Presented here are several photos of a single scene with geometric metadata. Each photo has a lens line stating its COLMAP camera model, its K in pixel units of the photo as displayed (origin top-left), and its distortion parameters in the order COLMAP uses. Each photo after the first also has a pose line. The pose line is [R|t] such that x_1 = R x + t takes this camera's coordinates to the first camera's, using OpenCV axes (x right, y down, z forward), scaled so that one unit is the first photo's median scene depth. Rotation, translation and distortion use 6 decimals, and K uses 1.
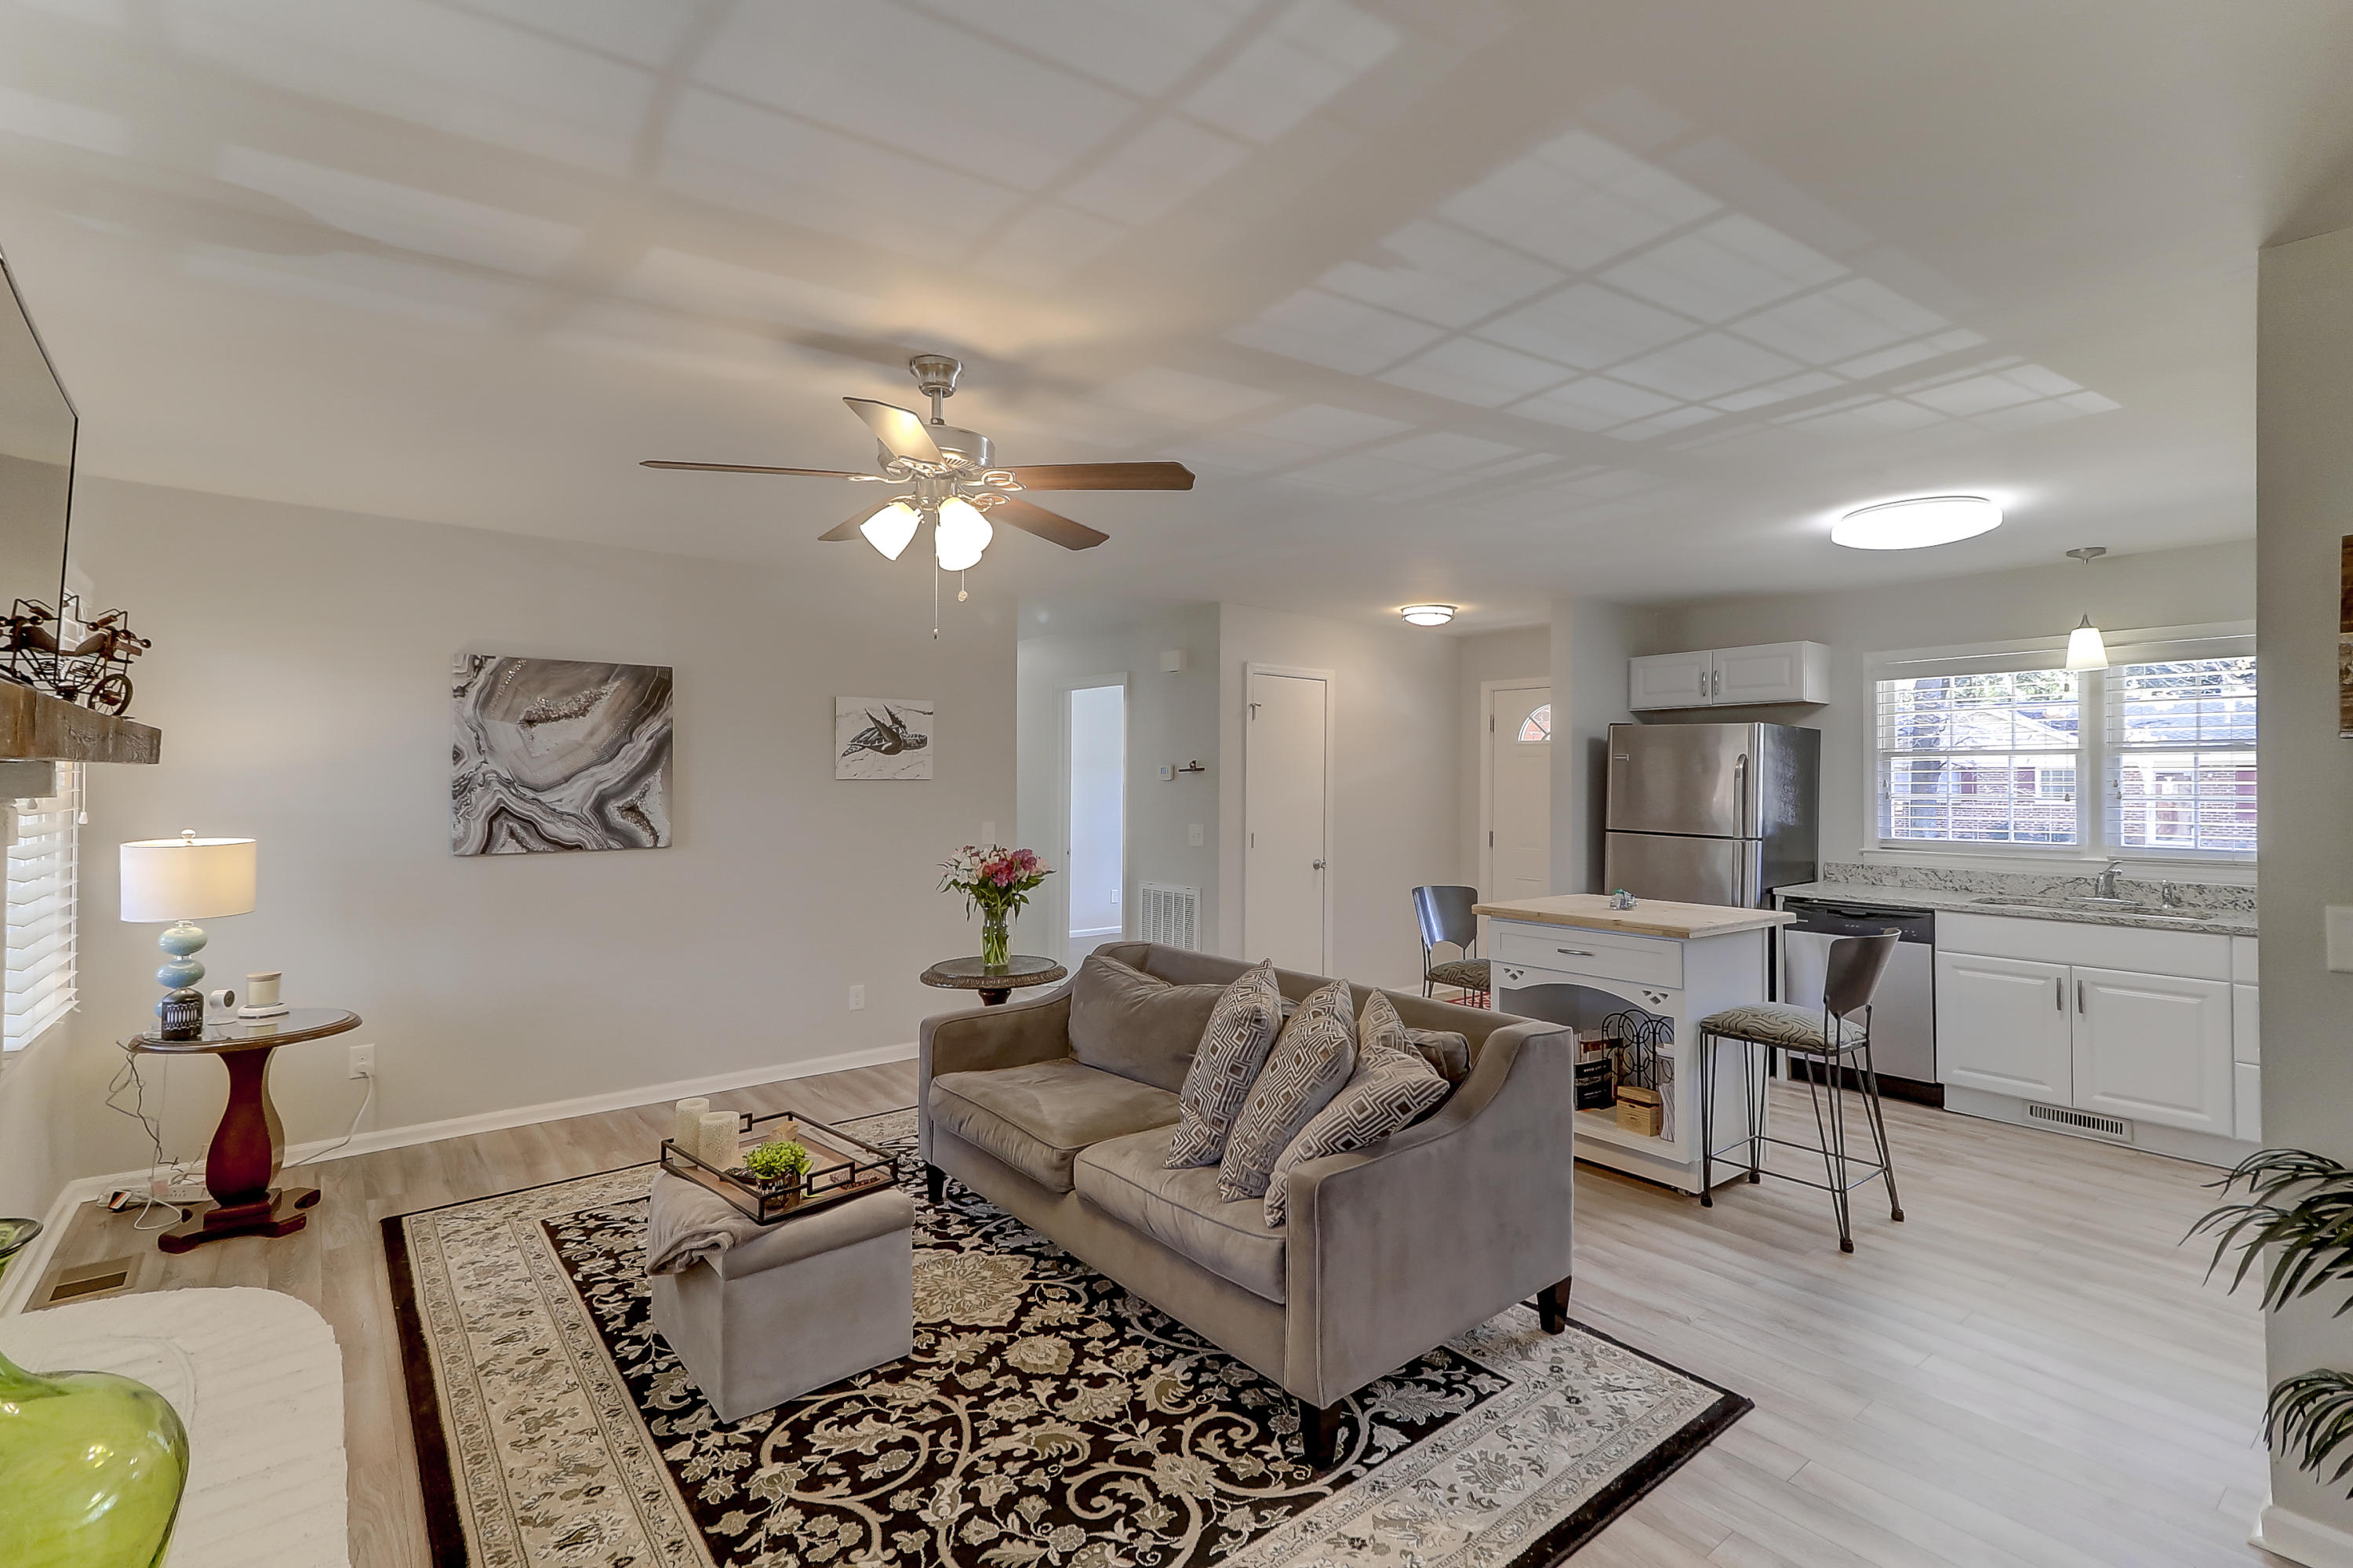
lens RADIAL K [[1068.9, 0, 1171.0], [0, 1068.9, 768.7], [0, 0, 1]] dist [0.023294, -0.001673]
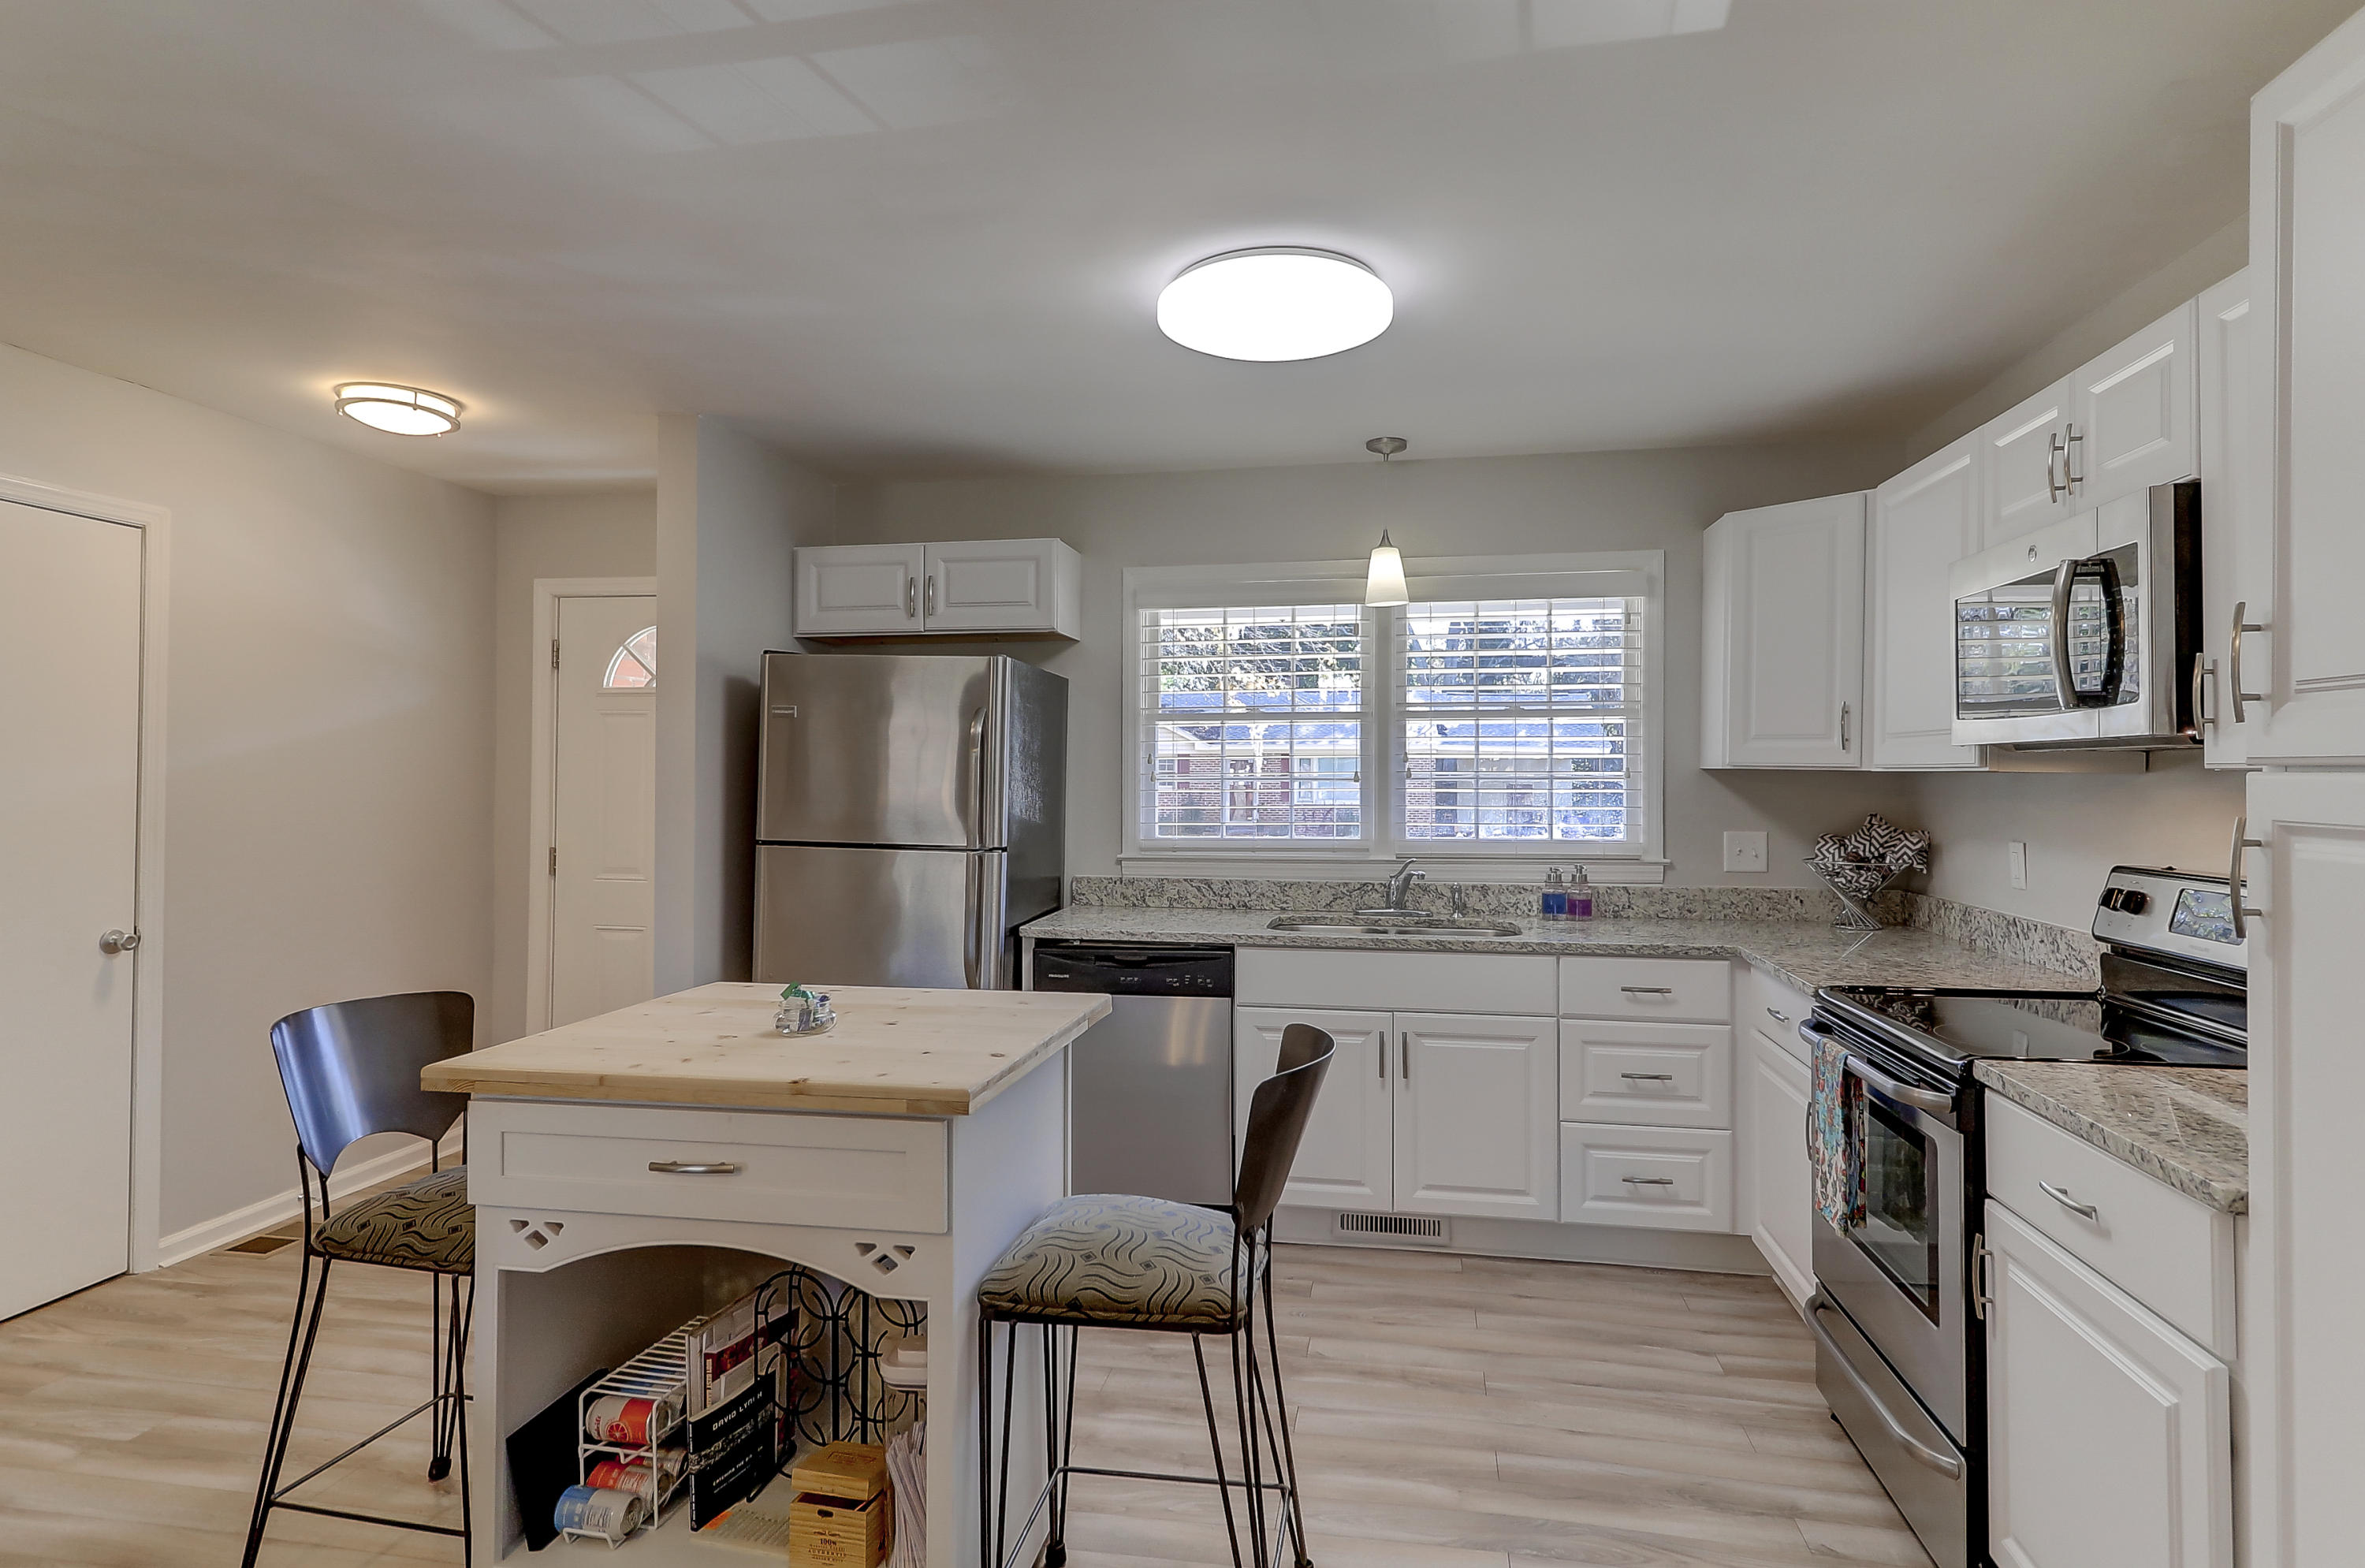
lens RADIAL K [[1264.4, 0, 1181.2], [0, 1264.4, 766.1], [0, 0, 1]] dist [0.012006, -0.001568]
pose [[0.752425, 0.000467, 0.658677, 0.195734], [-0.005866, 0.999965, 0.005992, 0.017642], [-0.658652, -0.008373, 0.752402, 0.509606]]
